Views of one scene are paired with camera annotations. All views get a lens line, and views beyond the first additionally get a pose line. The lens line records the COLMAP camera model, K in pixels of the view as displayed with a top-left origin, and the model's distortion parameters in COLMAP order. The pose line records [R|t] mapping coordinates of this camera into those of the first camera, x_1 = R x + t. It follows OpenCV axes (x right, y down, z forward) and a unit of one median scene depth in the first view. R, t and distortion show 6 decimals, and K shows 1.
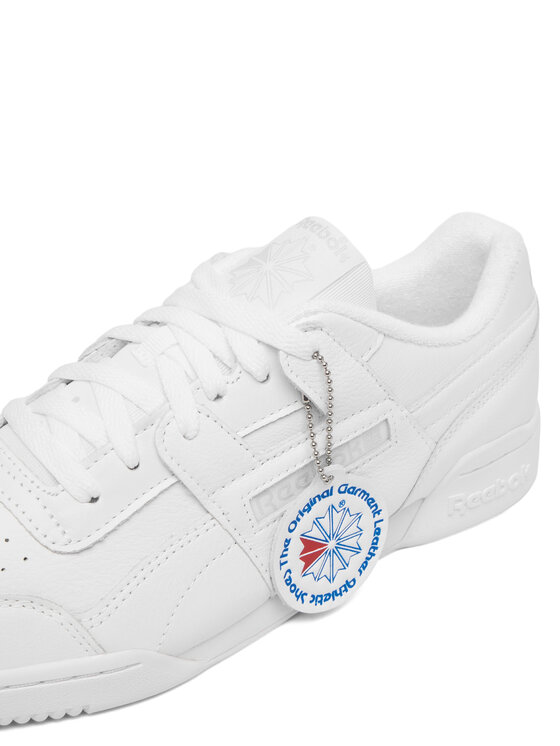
lens RADIAL K [[1248.3, 0, 280.0], [0, 1248.3, 373.0], [0, 0, 1]] dist [0.049444, 0.088173]
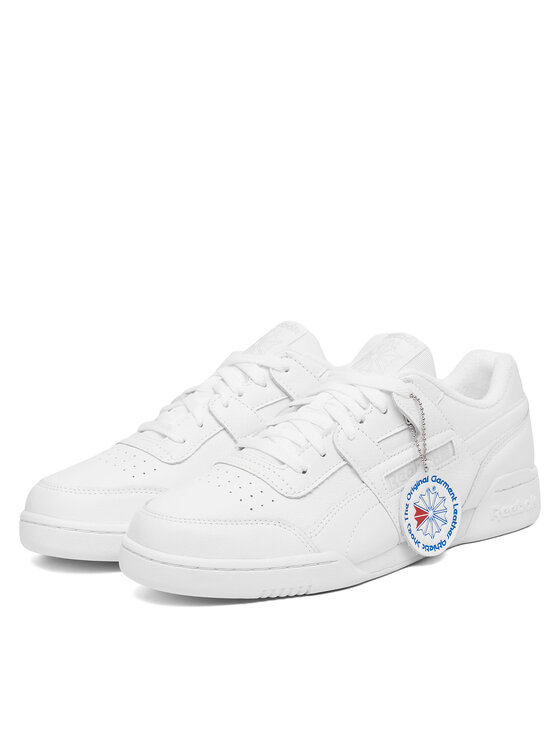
lens RADIAL K [[1451.0, 0, 280.0], [0, 1451.0, 373.0], [0, 0, 1]] dist [0.484083, 0.013324]
pose [[0.994072, -0.068963, 0.084050, -0.337379], [0.094770, 0.928503, -0.359027, 0.695696], [-0.053281, 0.364864, 0.929535, -0.980880]]
